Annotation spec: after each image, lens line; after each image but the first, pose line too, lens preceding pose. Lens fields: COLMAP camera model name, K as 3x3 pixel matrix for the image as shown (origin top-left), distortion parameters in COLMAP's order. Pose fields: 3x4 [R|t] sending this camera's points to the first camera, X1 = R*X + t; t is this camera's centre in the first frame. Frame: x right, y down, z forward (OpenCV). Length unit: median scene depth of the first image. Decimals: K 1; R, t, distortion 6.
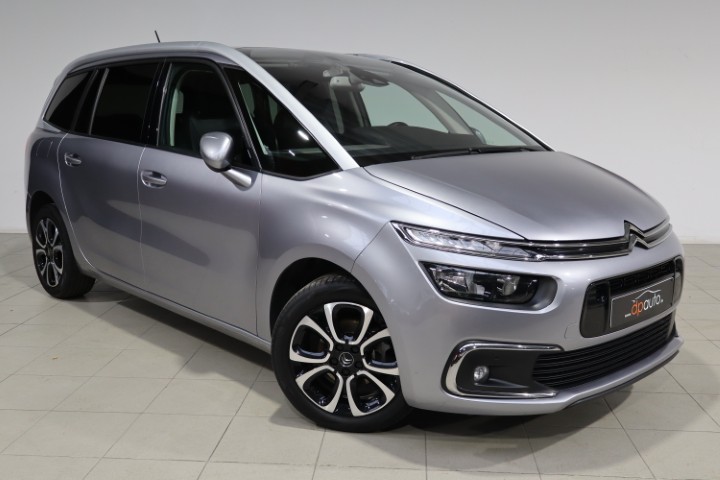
lens RADIAL K [[756.6, 0, 357.8], [0, 756.6, 239.9], [0, 0, 1]] dist [0.015017, 0.000000]
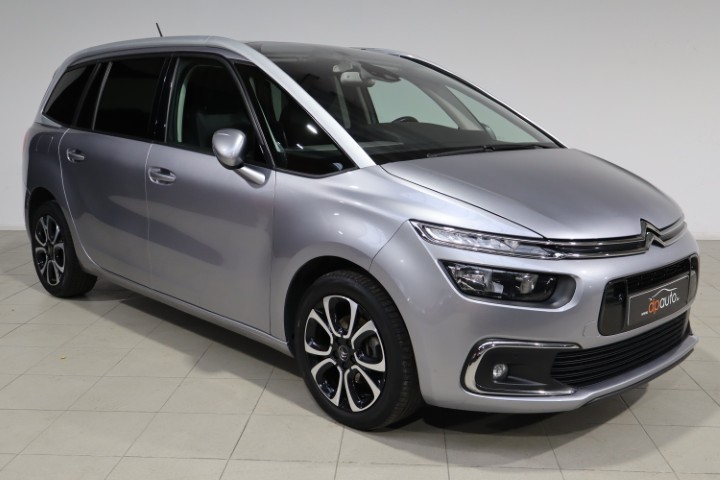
lens RADIAL K [[789.9, 0, 363.0], [0, 789.9, 239.8], [0, 0, 1]] dist [0.011108, 0.000000]
pose [[0.999893, -0.000458, 0.014590, -0.029346], [0.000388, 0.999988, 0.004787, -0.002794], [-0.014592, -0.004780, 0.999882, -0.038924]]
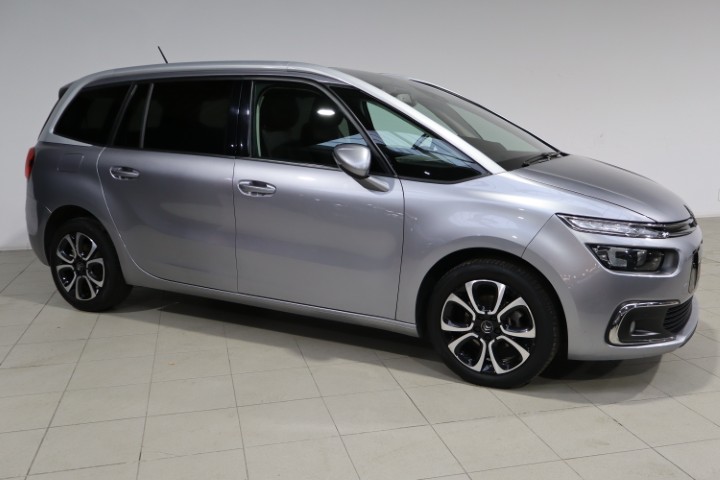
lens RADIAL K [[707.2, 0, 359.2], [0, 707.2, 240.5], [0, 0, 1]] dist [0.014041, 0.000000]
pose [[0.945737, -0.059281, 0.319480, -0.569474], [0.058725, 0.998209, 0.011383, -0.010861], [-0.319583, 0.007996, 0.947525, -0.004537]]
